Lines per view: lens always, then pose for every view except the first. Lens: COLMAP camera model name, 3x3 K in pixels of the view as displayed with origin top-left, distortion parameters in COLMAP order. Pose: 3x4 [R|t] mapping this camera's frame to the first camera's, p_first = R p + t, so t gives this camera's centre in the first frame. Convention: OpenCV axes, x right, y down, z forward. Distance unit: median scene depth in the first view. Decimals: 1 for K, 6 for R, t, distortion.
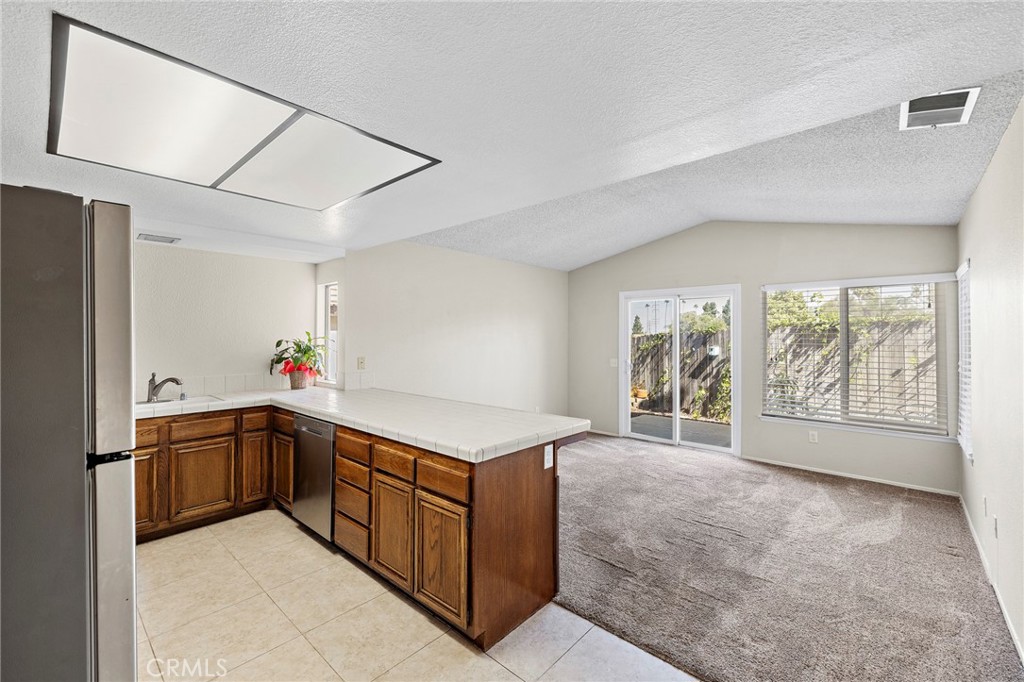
lens RADIAL K [[430.9, 0, 501.3], [0, 430.9, 337.3], [0, 0, 1]] dist [0.000504, -0.000048]
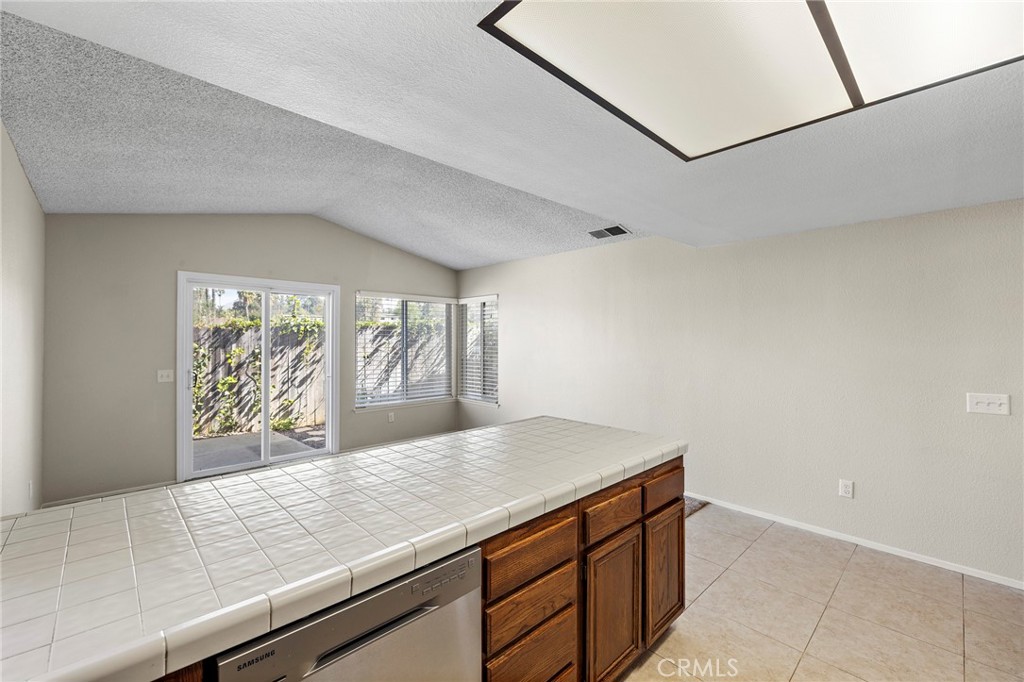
lens RADIAL K [[430.9, 0, 503.0], [0, 430.9, 338.4], [0, 0, 1]] dist [0.000504, -0.000048]
pose [[0.077027, -0.000698, 0.997029, -0.372693], [-0.005349, 0.999985, 0.001113, -0.000565], [-0.997015, -0.005419, 0.077022, 0.432387]]
